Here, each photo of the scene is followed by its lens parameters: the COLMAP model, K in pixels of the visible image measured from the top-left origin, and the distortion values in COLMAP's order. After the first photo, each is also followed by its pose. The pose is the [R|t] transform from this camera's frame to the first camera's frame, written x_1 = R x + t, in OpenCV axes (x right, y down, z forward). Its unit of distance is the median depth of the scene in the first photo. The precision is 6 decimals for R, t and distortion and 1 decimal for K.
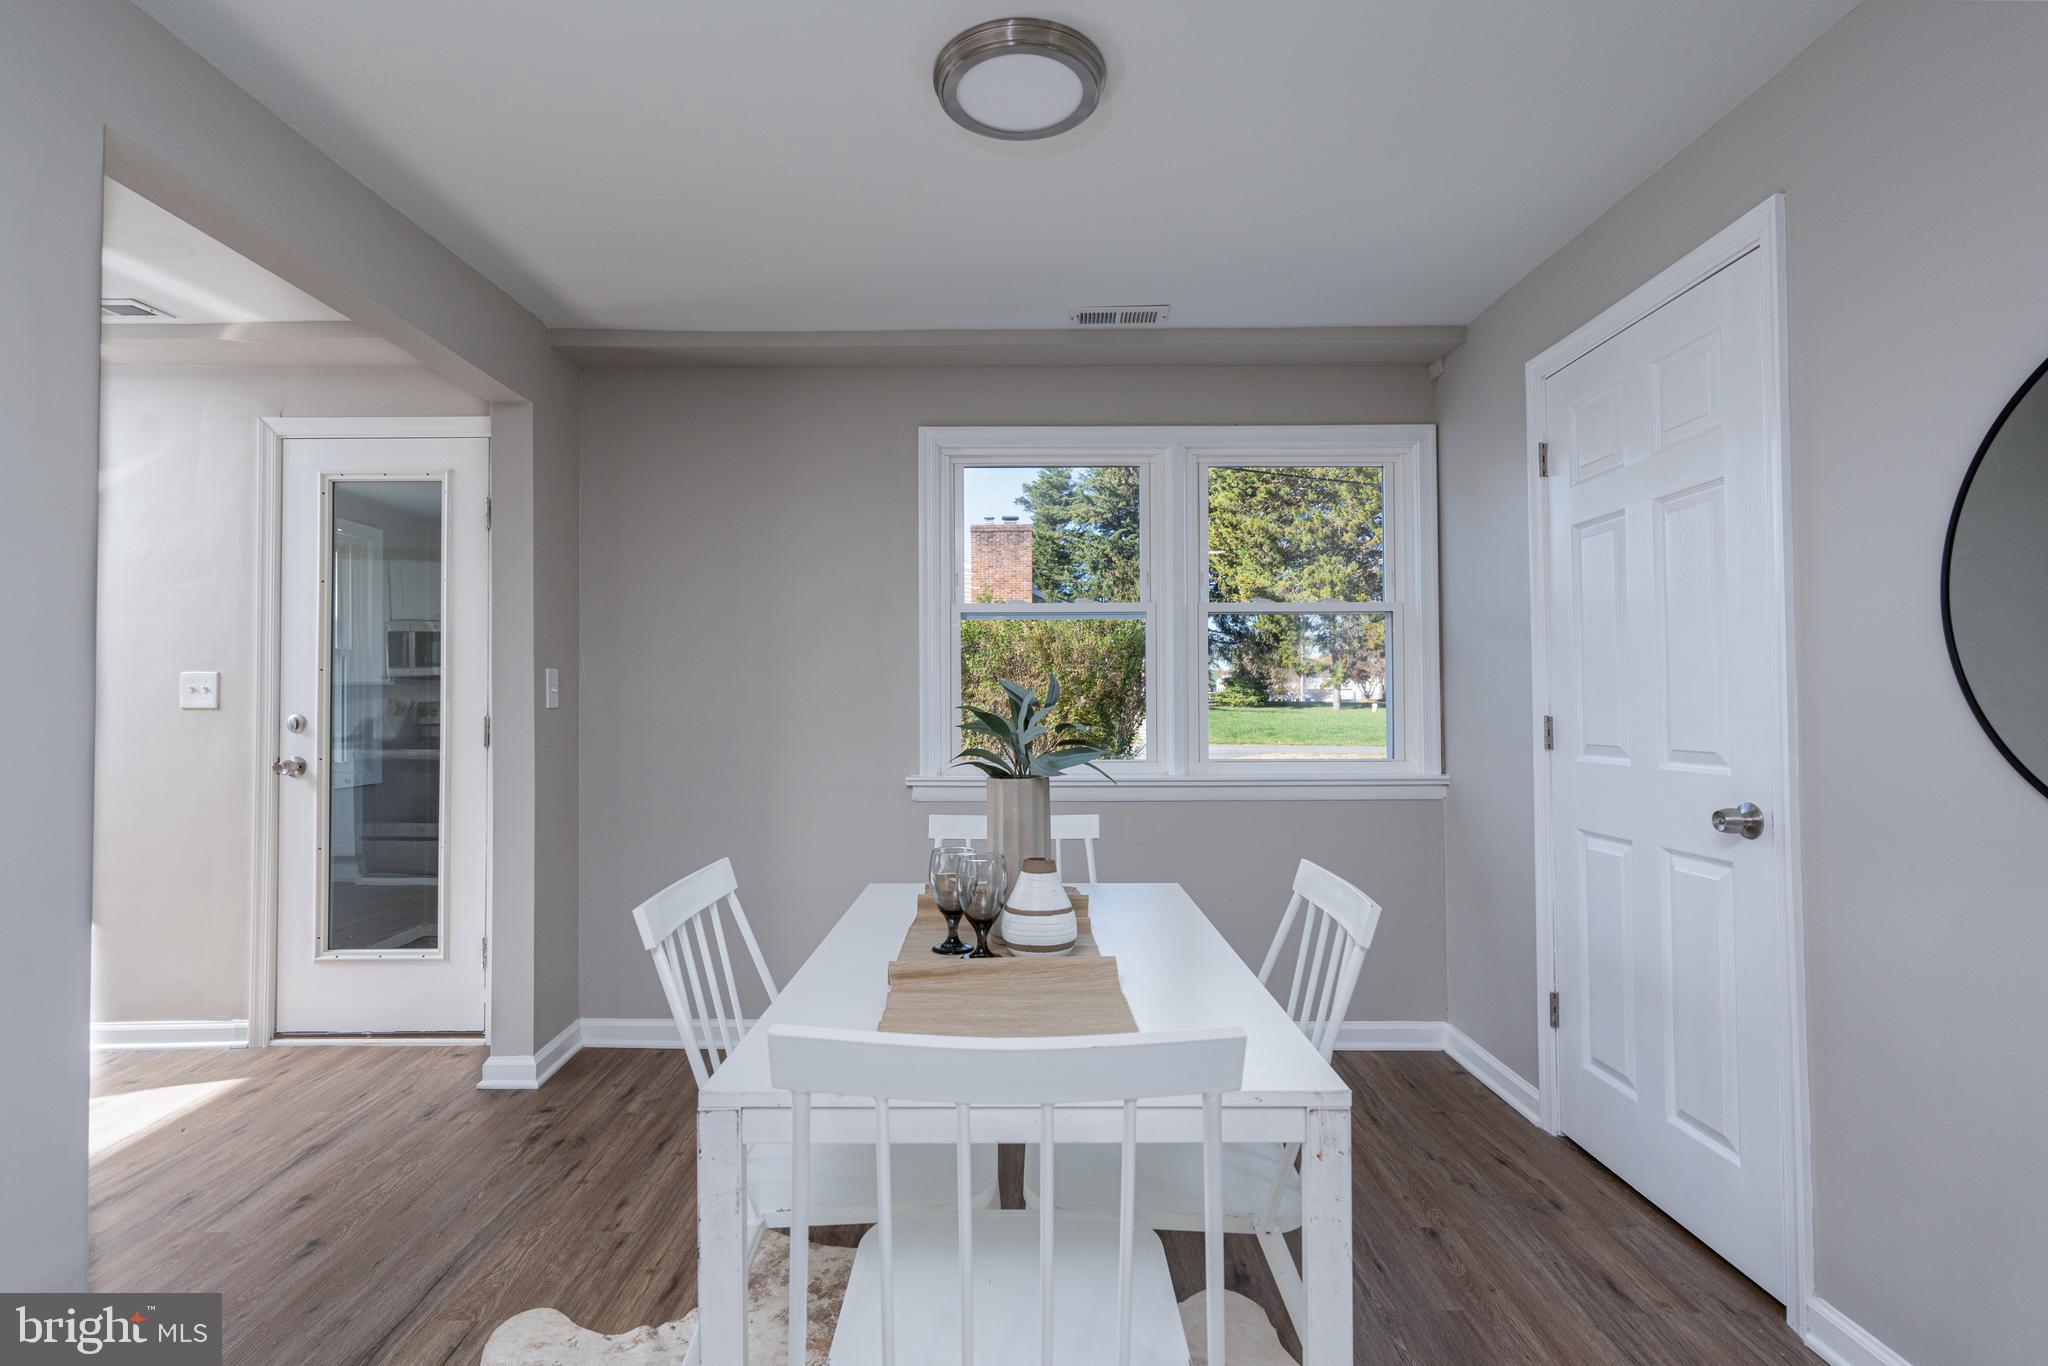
lens RADIAL K [[978.5, 0, 1018.2], [0, 978.5, 678.1], [0, 0, 1]] dist [0.002622, 0.000498]
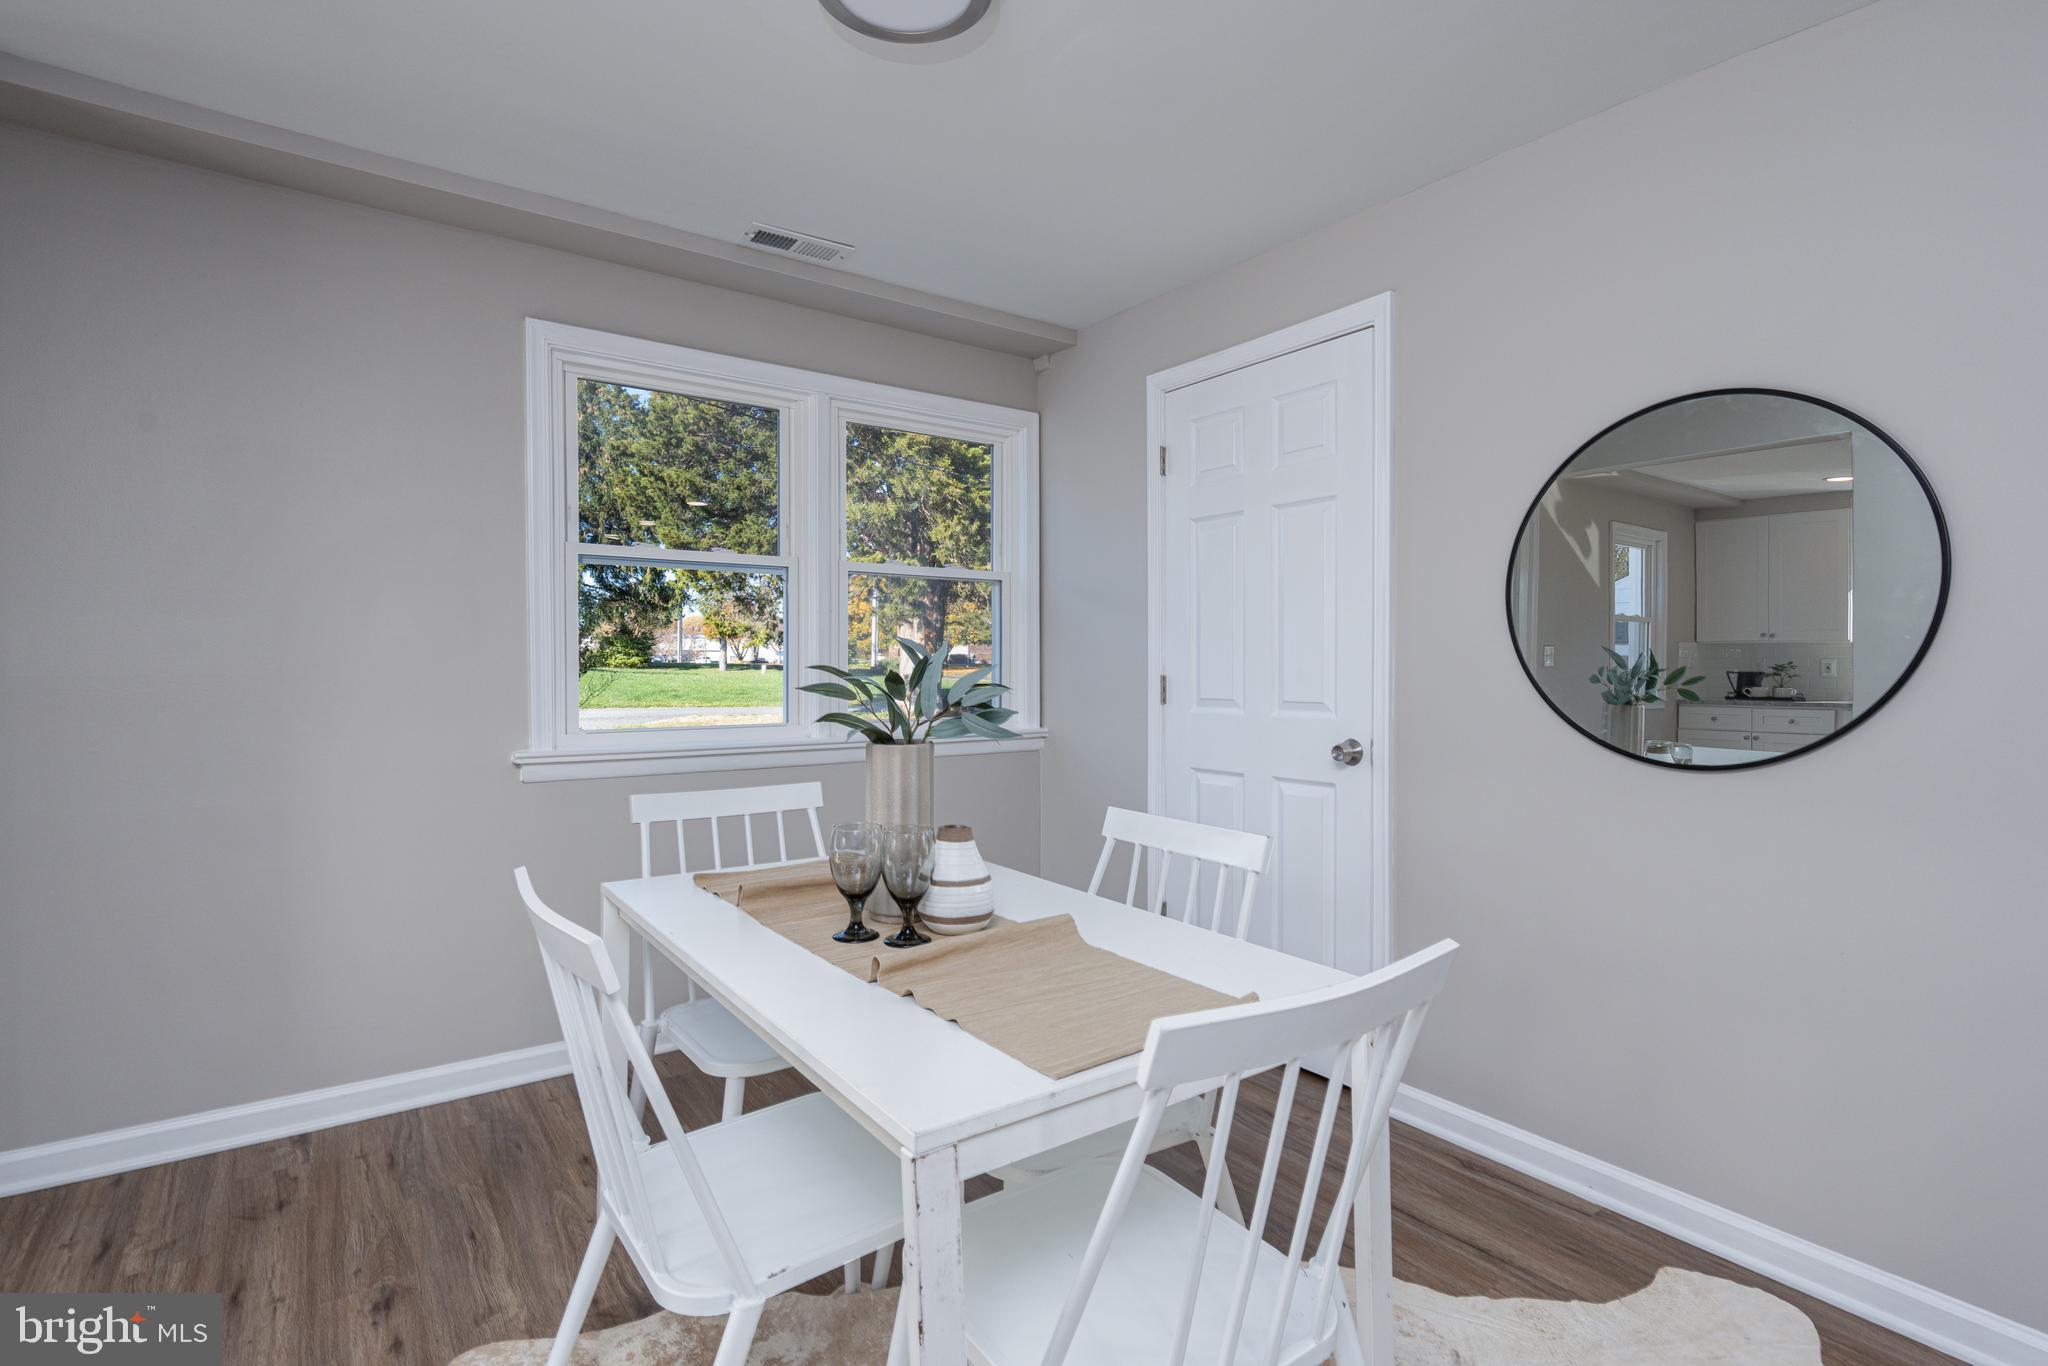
lens RADIAL K [[985.2, 0, 1020.1], [0, 985.2, 675.7], [0, 0, 1]] dist [0.000147, 0.000283]
pose [[0.810015, -0.002094, 0.586405, -0.249581], [-0.019538, 0.999342, 0.030557, 0.004238], [-0.586083, -0.036209, 0.809441, 0.099516]]
